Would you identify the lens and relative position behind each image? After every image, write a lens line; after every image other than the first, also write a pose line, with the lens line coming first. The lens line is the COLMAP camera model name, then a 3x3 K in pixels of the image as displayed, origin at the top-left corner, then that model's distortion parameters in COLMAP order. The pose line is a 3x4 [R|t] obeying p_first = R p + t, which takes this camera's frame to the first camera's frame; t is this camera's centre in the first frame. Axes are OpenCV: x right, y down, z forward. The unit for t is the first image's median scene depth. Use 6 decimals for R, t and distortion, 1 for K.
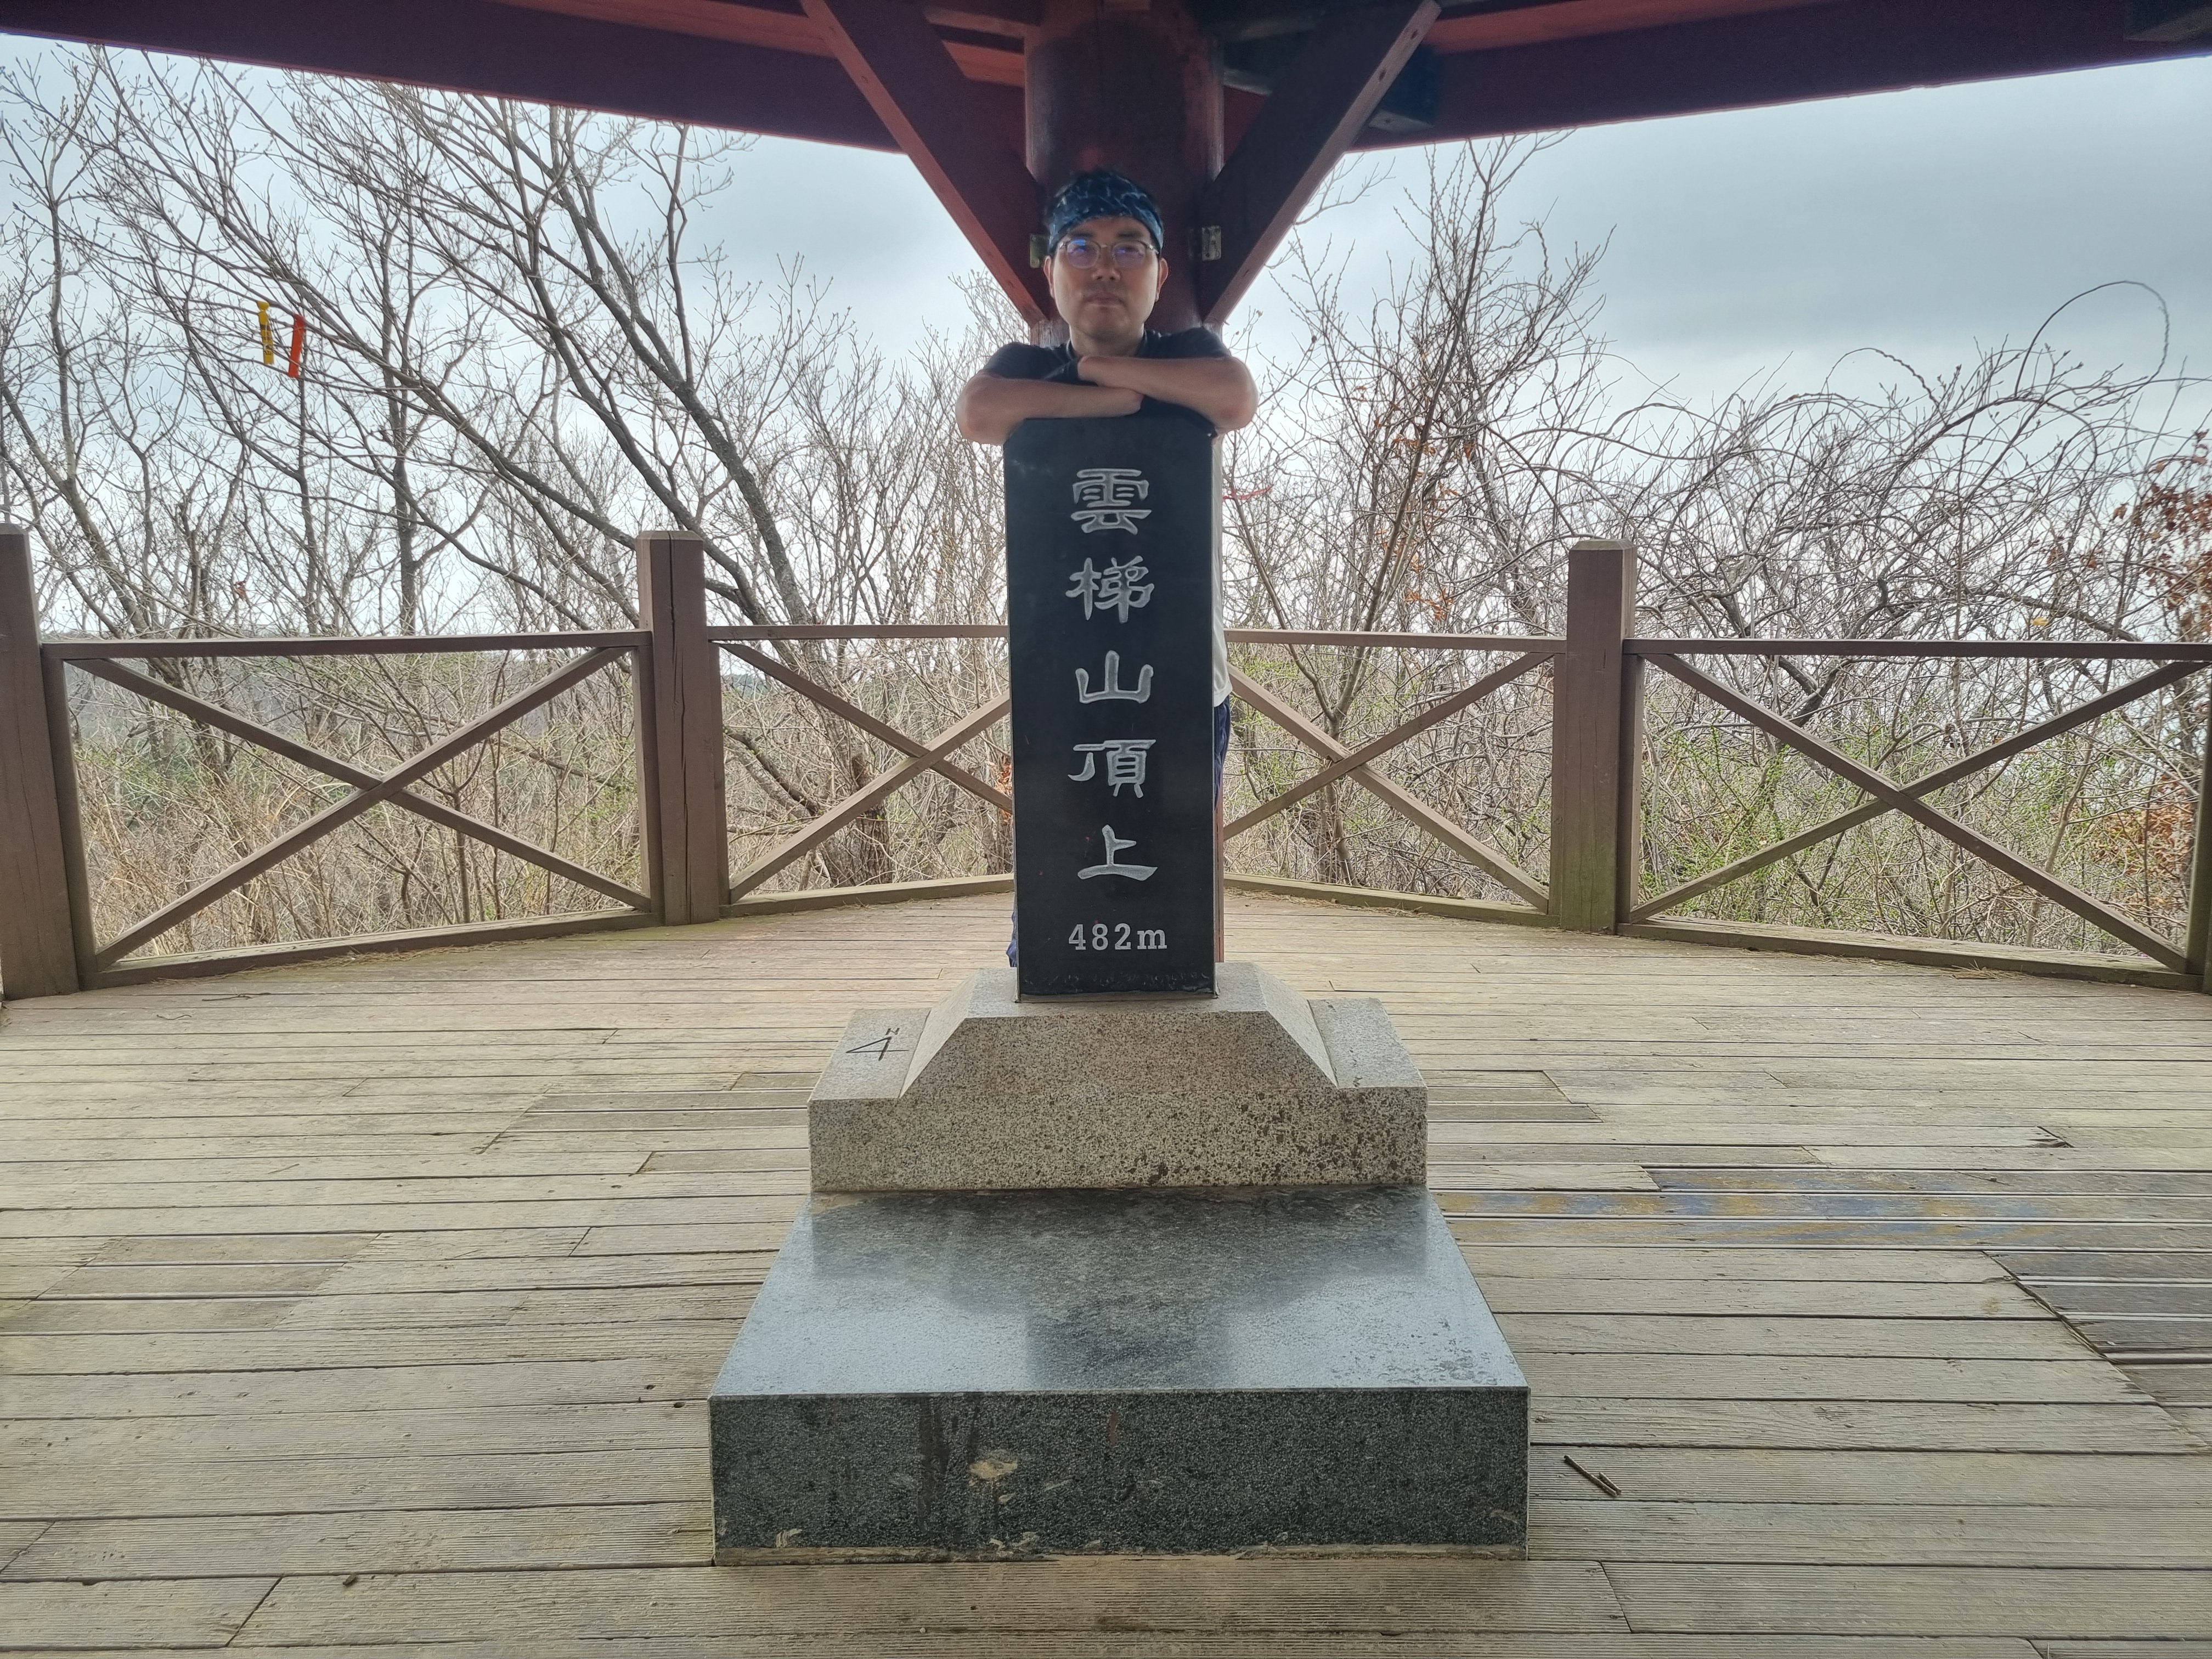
lens RADIAL K [[1665.2, 0, 1106.0], [0, 1665.2, 829.5], [0, 0, 1]] dist [0.057966, -0.040855]
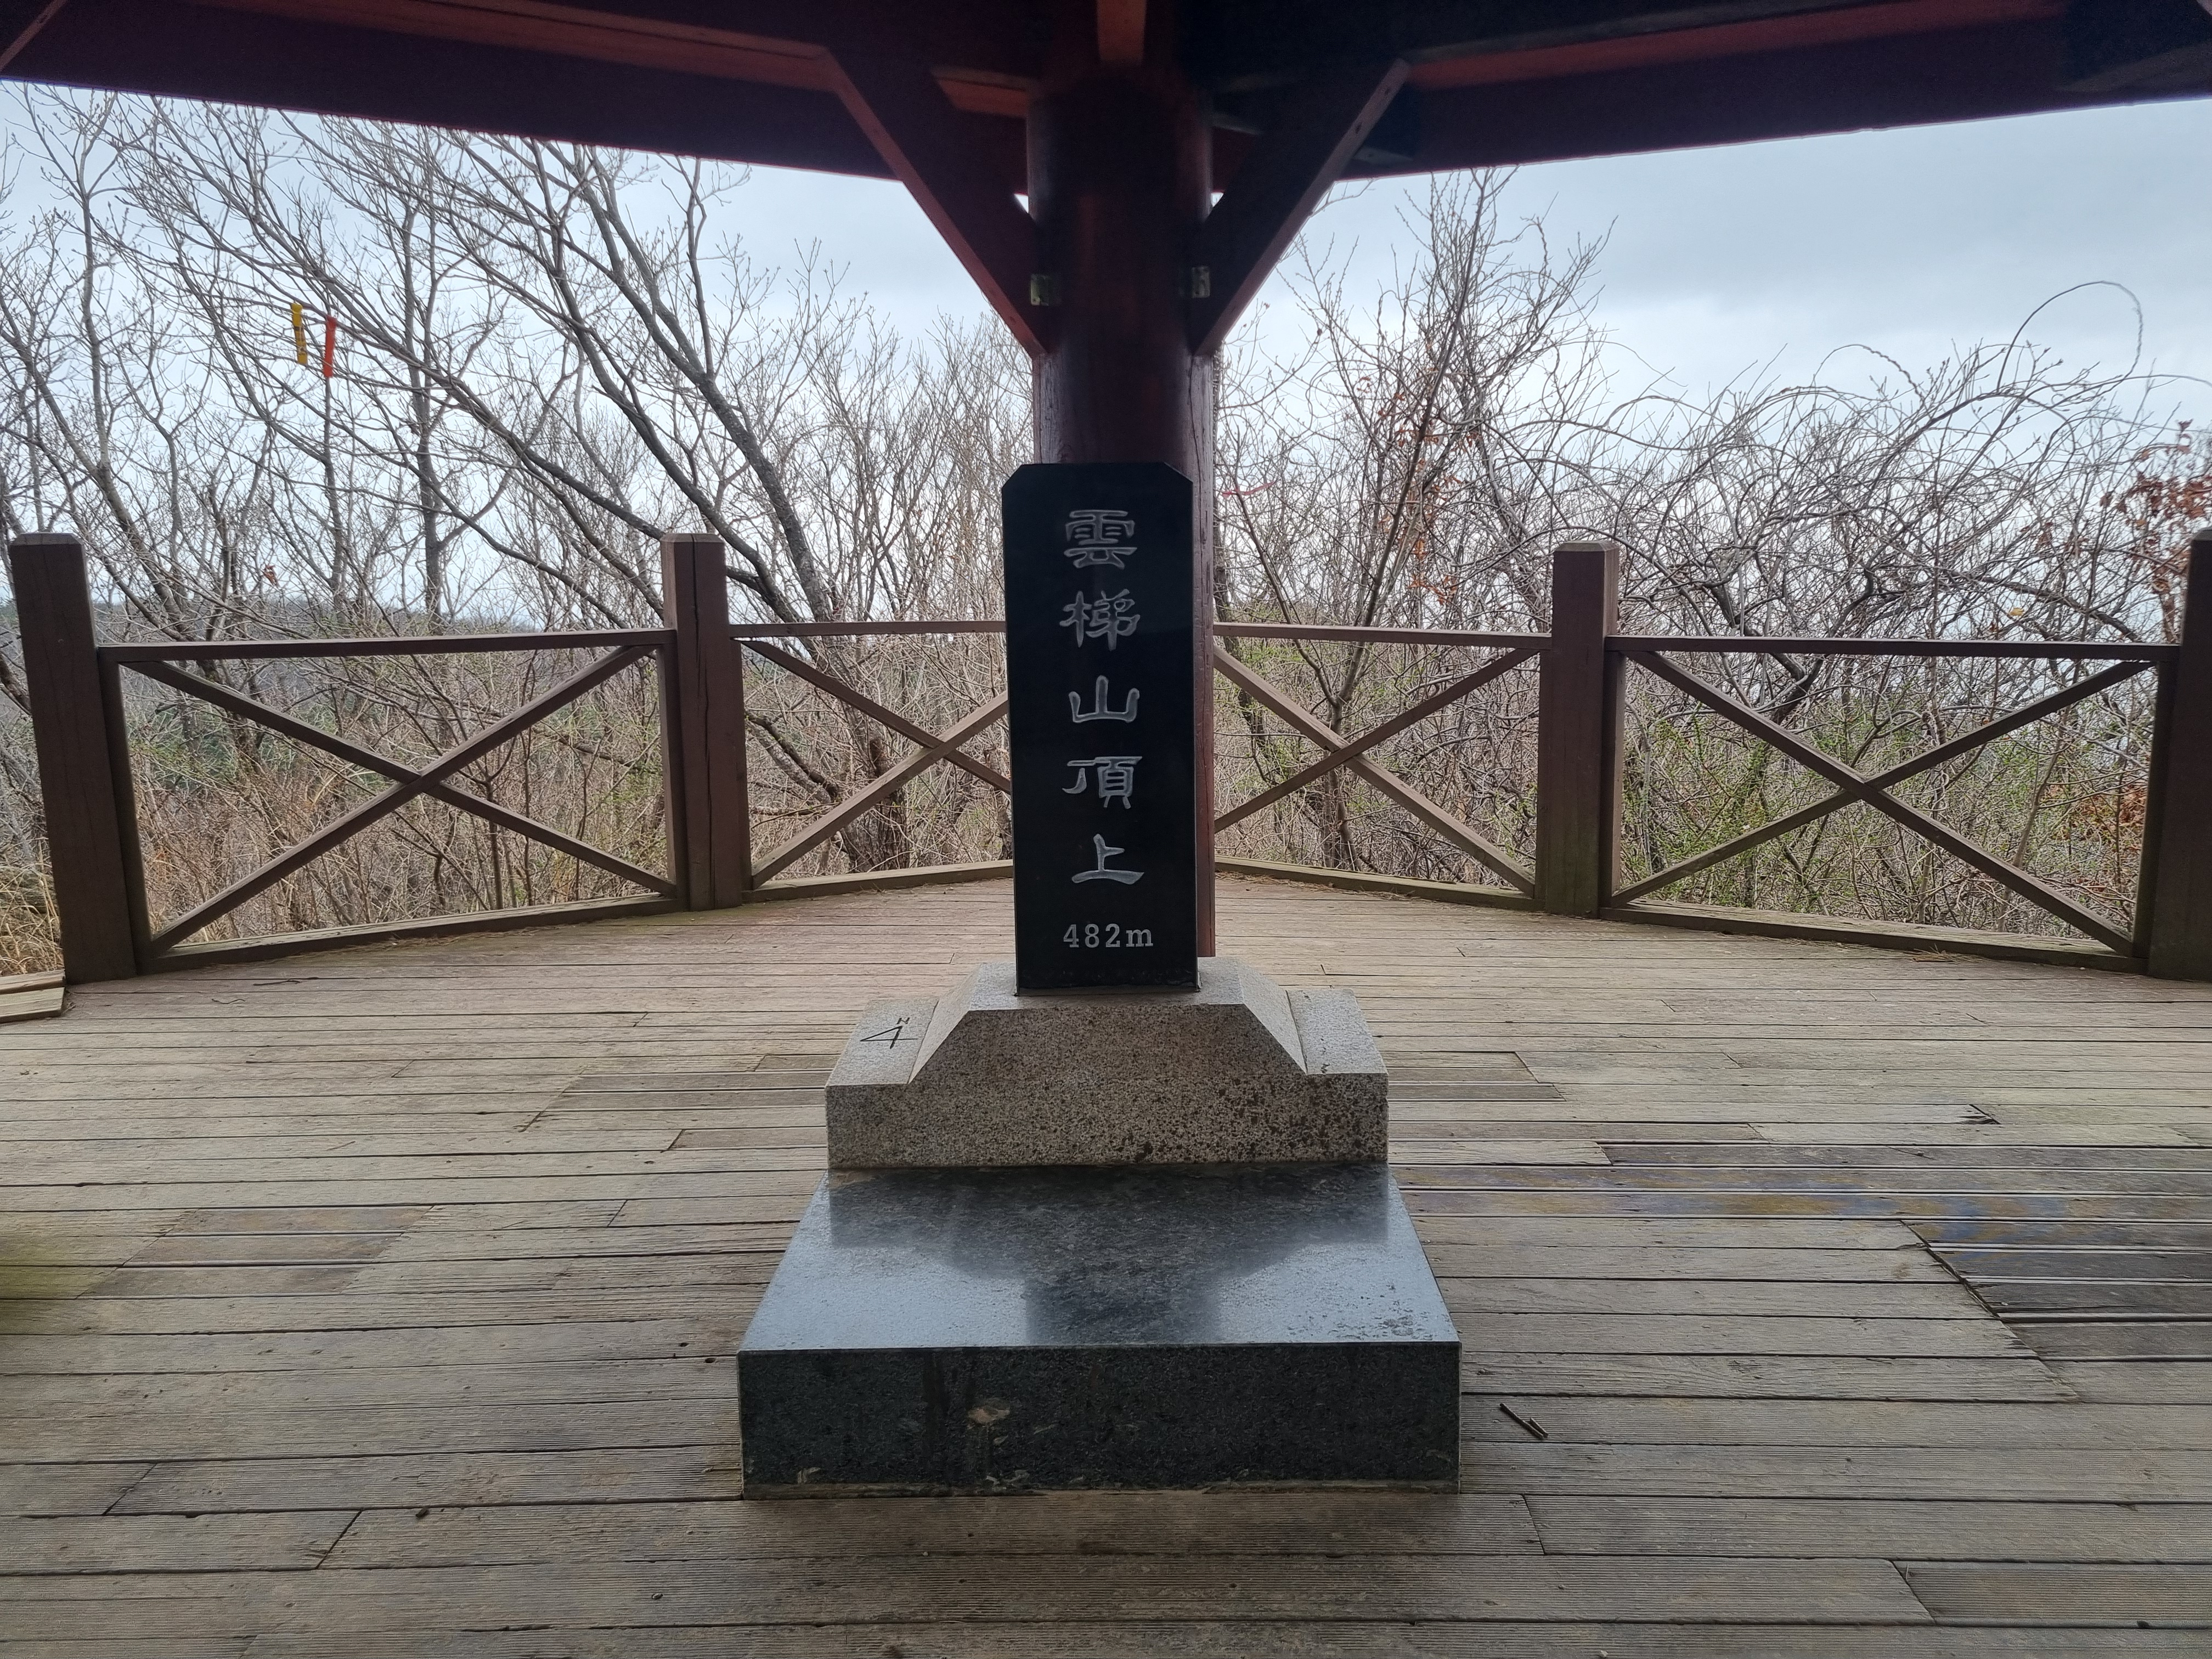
lens RADIAL K [[1654.7, 0, 1124.6], [0, 1654.7, 829.0], [0, 0, 1]] dist [0.061845, -0.046036]
pose [[1.000000, -0.000898, 0.000023, 0.014161], [0.000897, 0.999852, 0.017188, -0.019260], [-0.000039, -0.017188, 0.999852, -0.067601]]
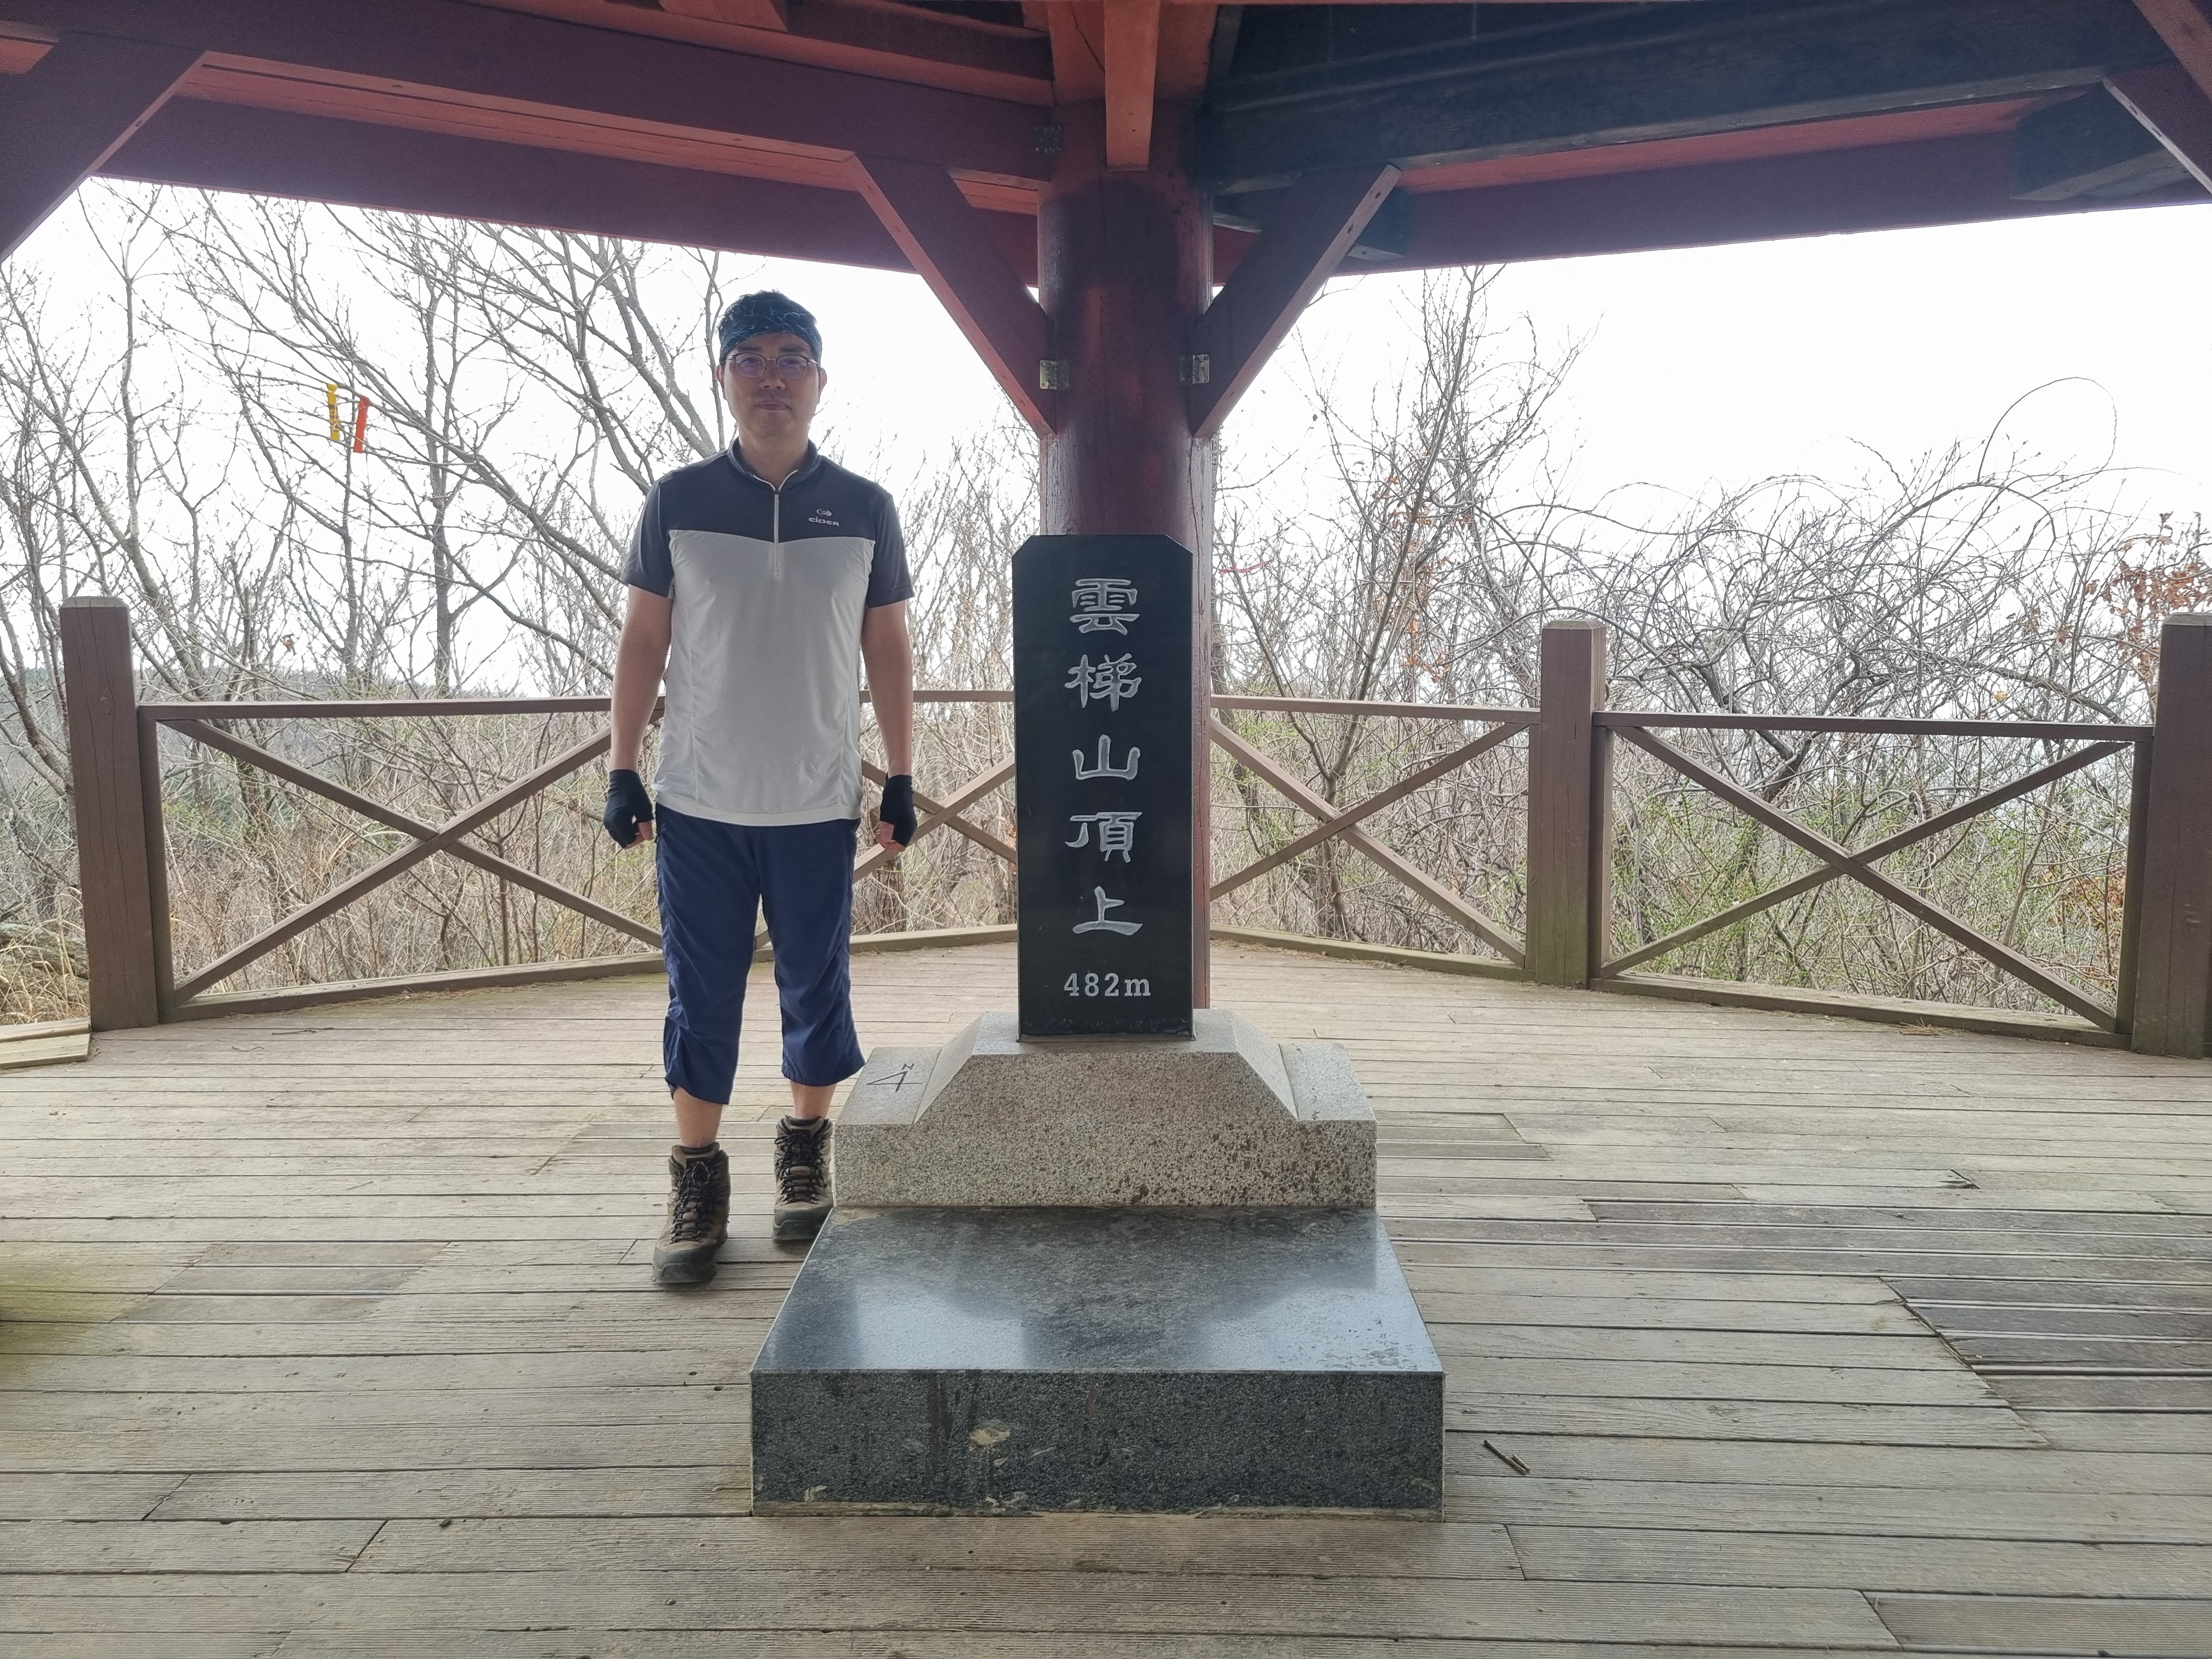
lens RADIAL K [[1658.5, 0, 1098.3], [0, 1658.5, 808.1], [0, 0, 1]] dist [0.055492, -0.044009]
pose [[0.999866, 0.010883, -0.012247, 0.010693], [-0.011387, 0.999058, -0.041880, -0.006760], [0.011779, 0.042014, 0.999048, -0.107680]]
